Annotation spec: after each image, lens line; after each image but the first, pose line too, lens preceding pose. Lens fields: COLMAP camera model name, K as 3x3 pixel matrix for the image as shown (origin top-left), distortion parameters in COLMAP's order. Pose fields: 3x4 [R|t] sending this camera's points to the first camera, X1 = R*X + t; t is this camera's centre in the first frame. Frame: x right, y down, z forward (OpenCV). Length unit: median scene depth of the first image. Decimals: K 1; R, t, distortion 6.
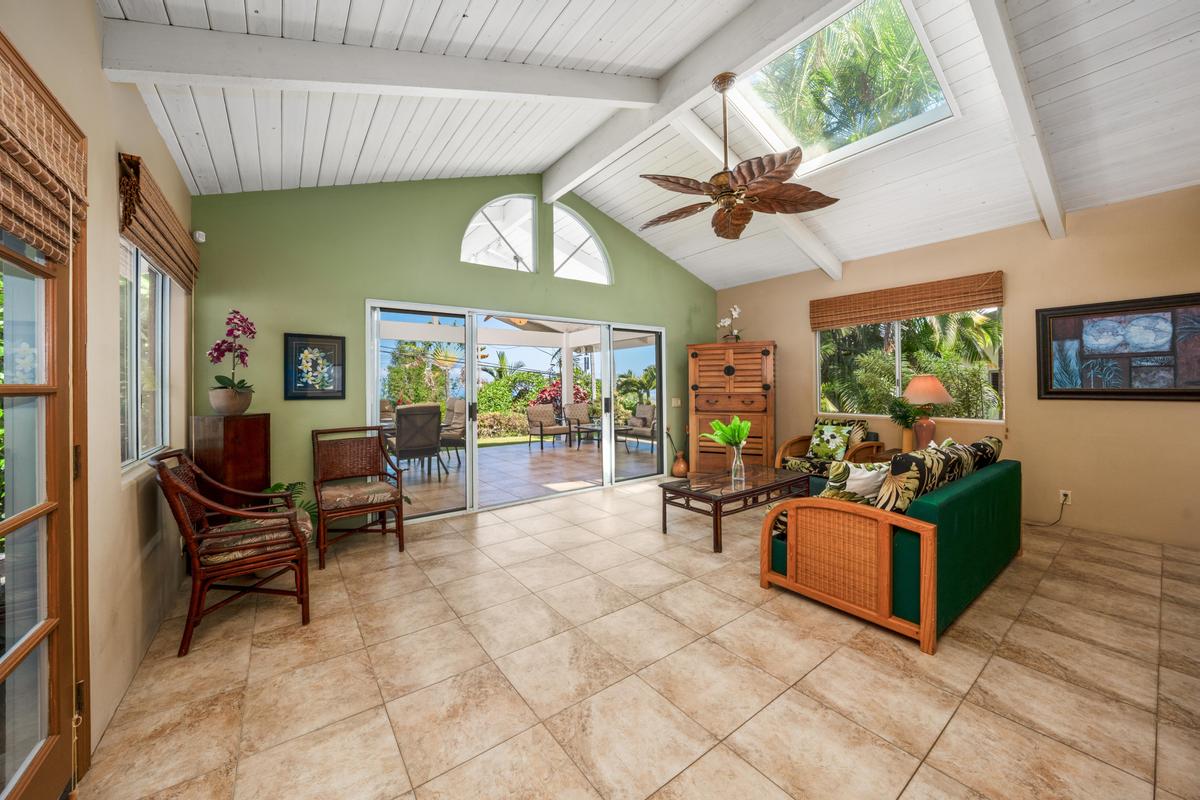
lens RADIAL K [[424.5, 0, 592.7], [0, 424.5, 383.6], [0, 0, 1]] dist [-0.002993, -0.000170]
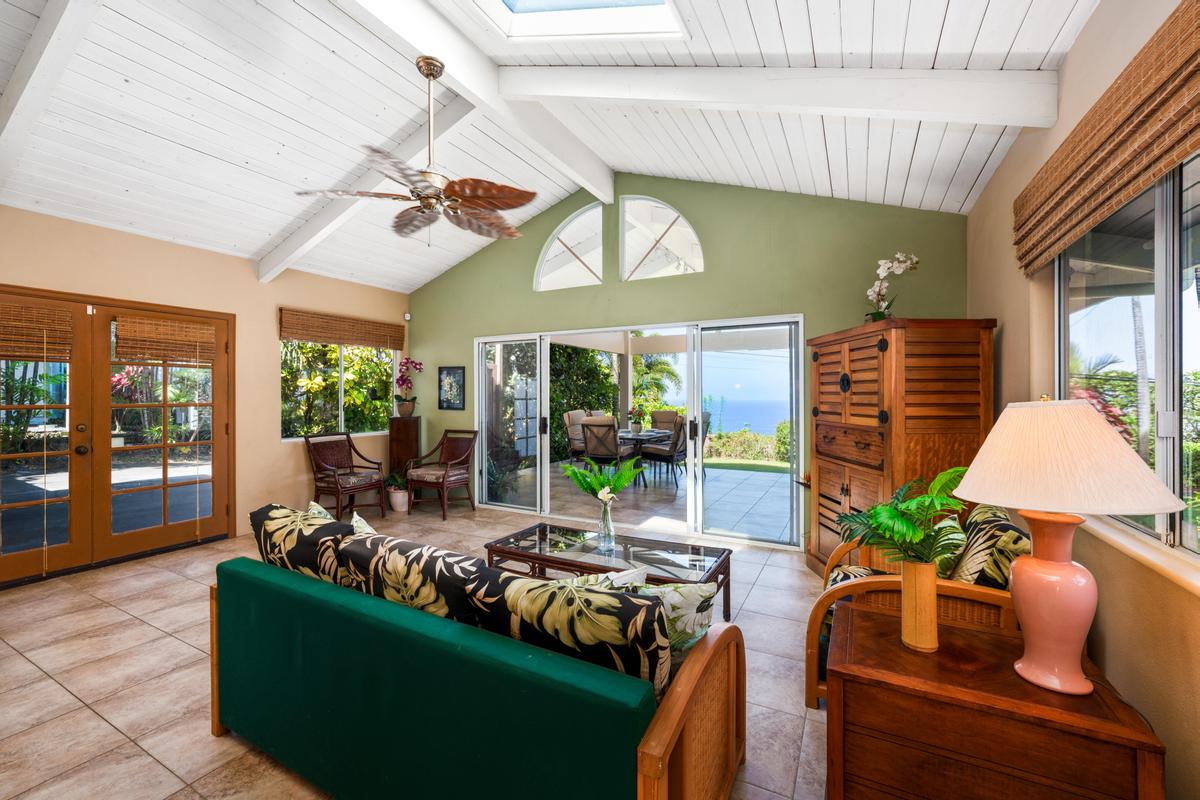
lens RADIAL K [[484.5, 0, 597.8], [0, 484.5, 397.6], [0, 0, 1]] dist [-0.002877, 0.000035]
pose [[0.440735, 0.015528, -0.897503, 1.139959], [-0.002859, 0.999870, 0.015896, -0.033124], [0.897633, -0.004440, 0.440722, 0.720121]]
